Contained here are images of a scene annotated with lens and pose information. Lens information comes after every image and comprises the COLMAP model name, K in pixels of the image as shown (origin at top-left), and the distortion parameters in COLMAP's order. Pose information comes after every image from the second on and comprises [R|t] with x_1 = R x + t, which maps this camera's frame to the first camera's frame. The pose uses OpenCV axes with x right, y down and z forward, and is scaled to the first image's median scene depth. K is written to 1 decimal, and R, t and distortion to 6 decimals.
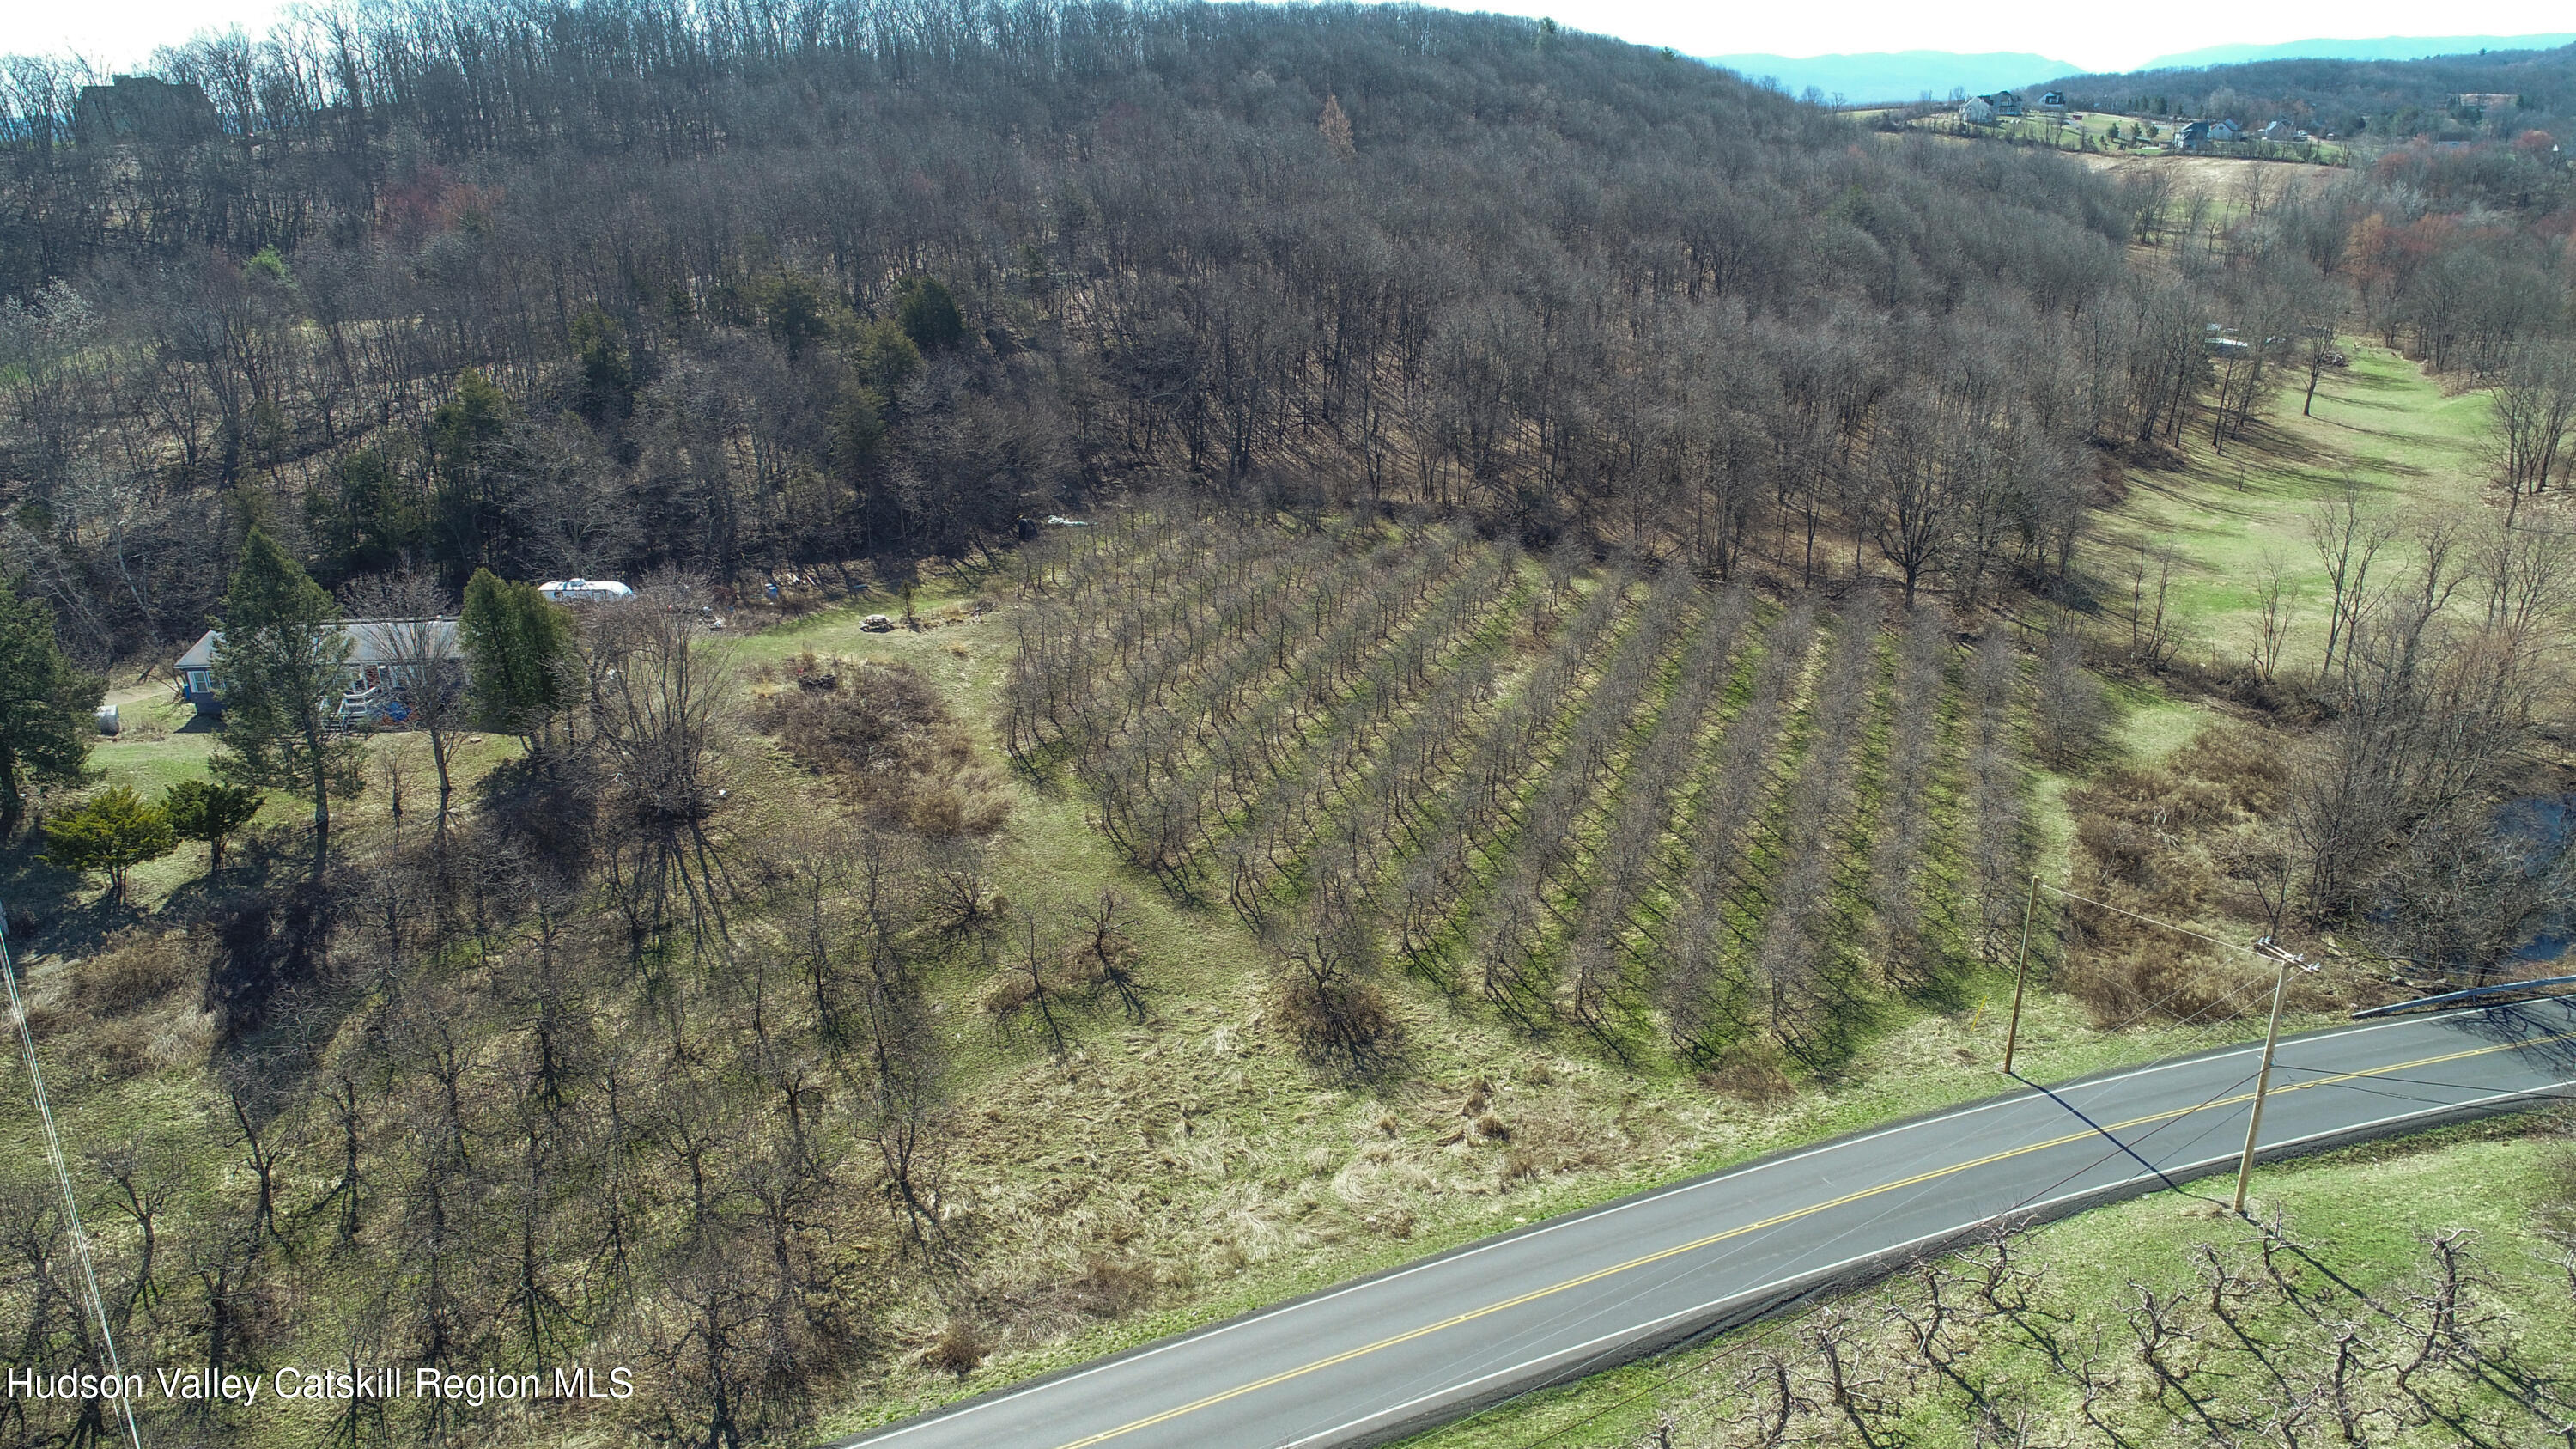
lens RADIAL K [[1706.0, 0, 1288.5], [0, 1706.0, 758.5], [0, 0, 1]] dist [-0.004180, 0.001293]
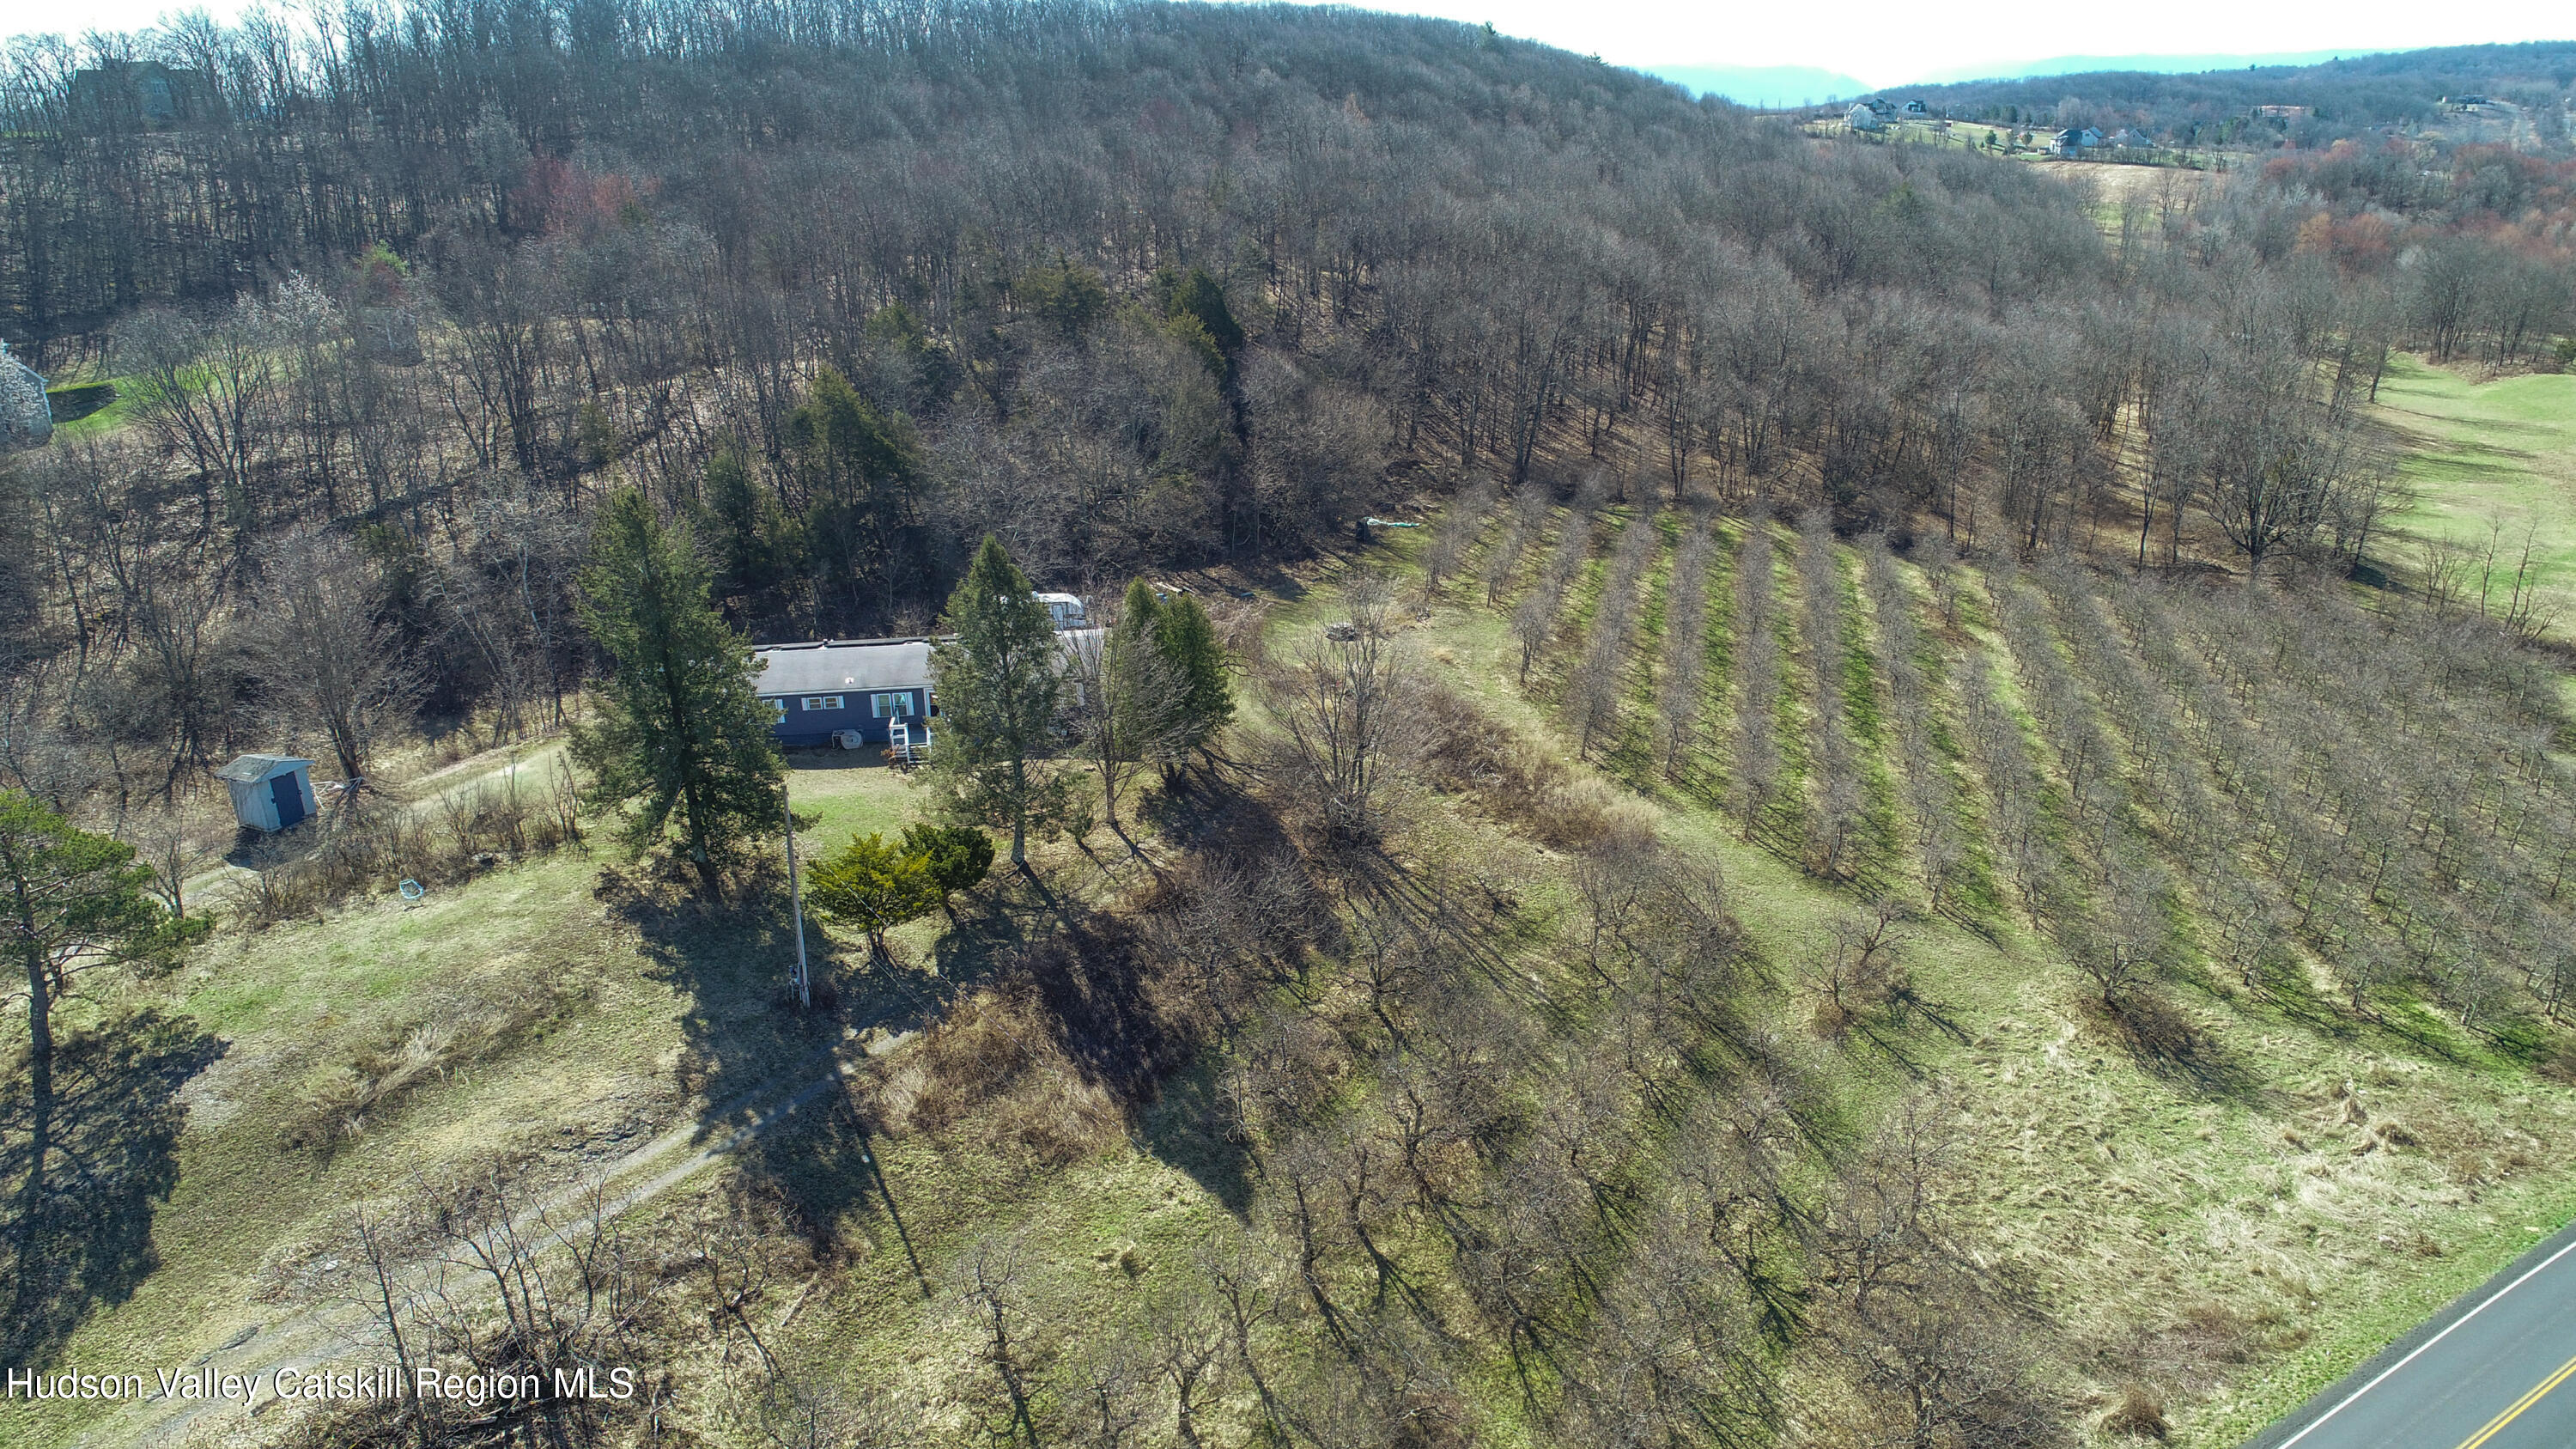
lens RADIAL K [[1706.0, 0, 1288.5], [0, 1706.0, 758.5], [0, 0, 1]] dist [-0.004180, 0.001293]
pose [[0.994313, -0.033037, 0.101247, -0.500027], [0.033474, 0.999436, -0.002619, -0.010680], [-0.101103, 0.005993, 0.994858, 0.093981]]
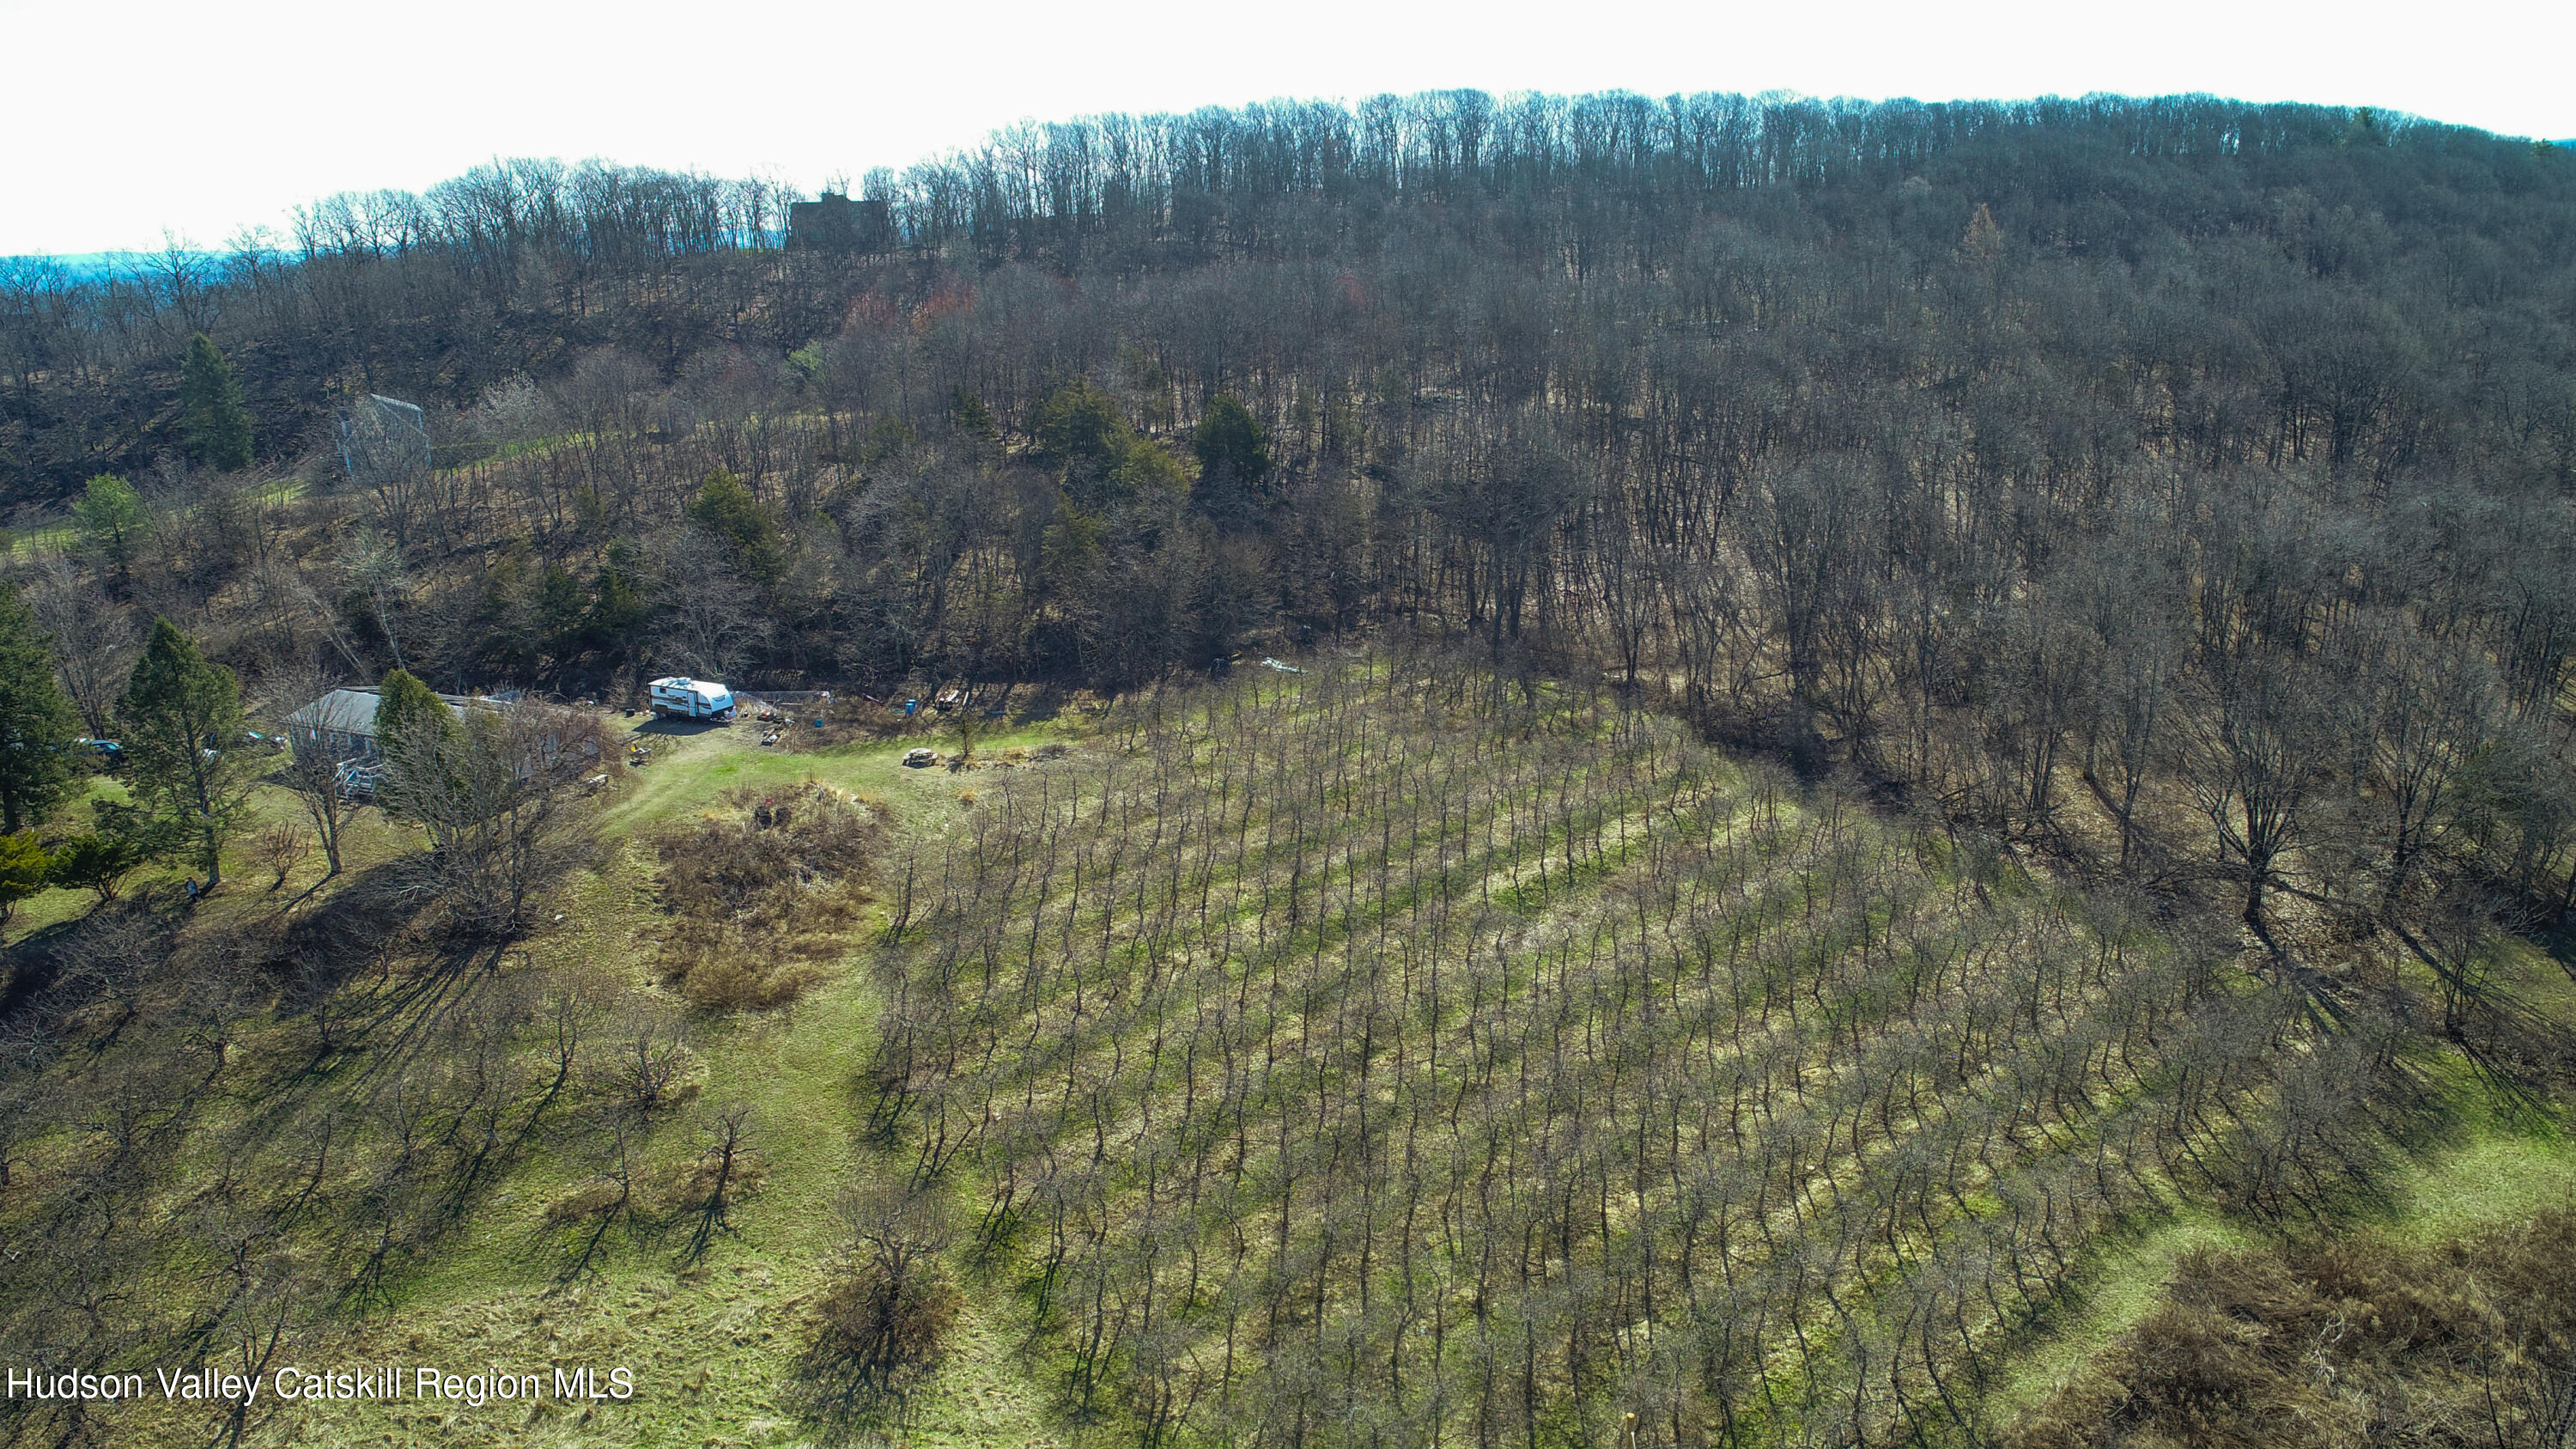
lens RADIAL K [[1706.0, 0, 1288.5], [0, 1706.0, 758.5], [0, 0, 1]] dist [-0.004180, 0.001293]
pose [[0.894164, 0.133887, -0.427253, 0.488176], [-0.156597, 0.987493, -0.018280, -0.126975], [0.419462, 0.083252, 0.903947, 0.286828]]
